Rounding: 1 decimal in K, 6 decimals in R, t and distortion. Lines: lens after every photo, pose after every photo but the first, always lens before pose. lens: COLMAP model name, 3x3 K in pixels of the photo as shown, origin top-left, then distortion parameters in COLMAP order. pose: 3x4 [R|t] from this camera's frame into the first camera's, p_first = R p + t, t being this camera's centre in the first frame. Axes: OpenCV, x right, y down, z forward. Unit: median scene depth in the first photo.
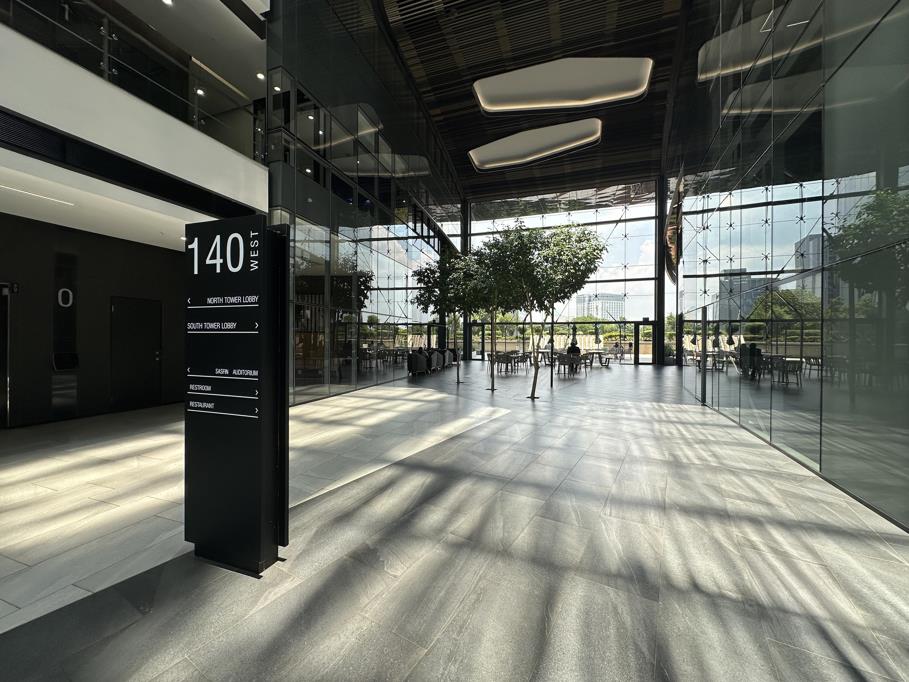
lens RADIAL K [[360.8, 0, 454.5], [0, 360.8, 341.0], [0, 0, 1]] dist [-0.006713, -0.000276]
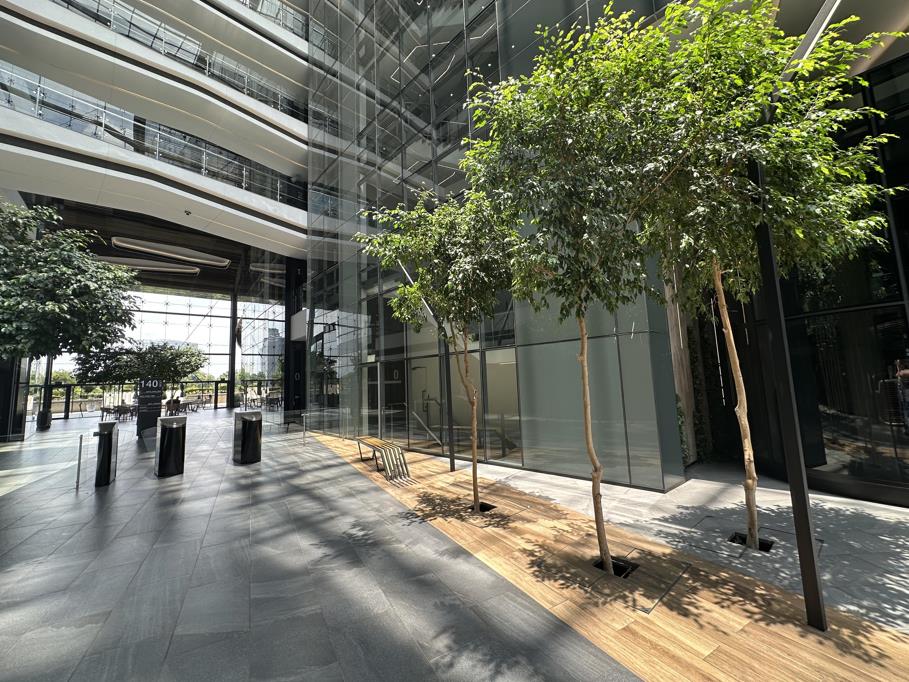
lens RADIAL K [[360.8, 0, 454.5], [0, 360.8, 341.0], [0, 0, 1]] dist [-0.006713, -0.000276]
pose [[0.487380, 0.074617, 0.869996, -0.356212], [0.045947, 0.992770, -0.110887, -0.005366], [-0.871980, 0.094018, 0.480428, -0.655603]]
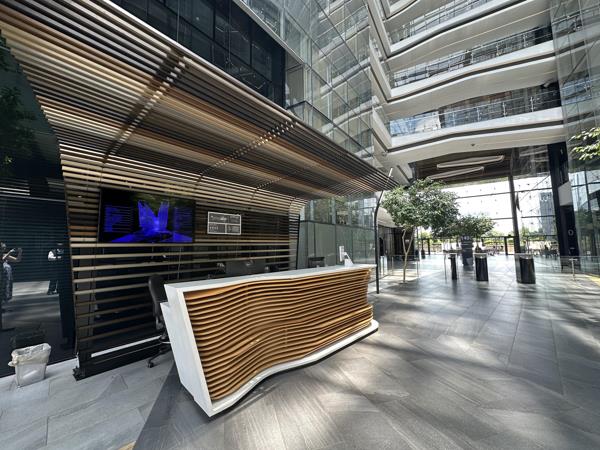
lens RADIAL K [[238.1, 0, 300.0], [0, 238.1, 225.0], [0, 0, 1]] dist [-0.006713, -0.000276]
pose [[0.971689, -0.039645, -0.232915, -0.417642], [0.017351, 0.995133, -0.097001, -0.001613], [0.235627, 0.090213, 0.967647, -0.791269]]
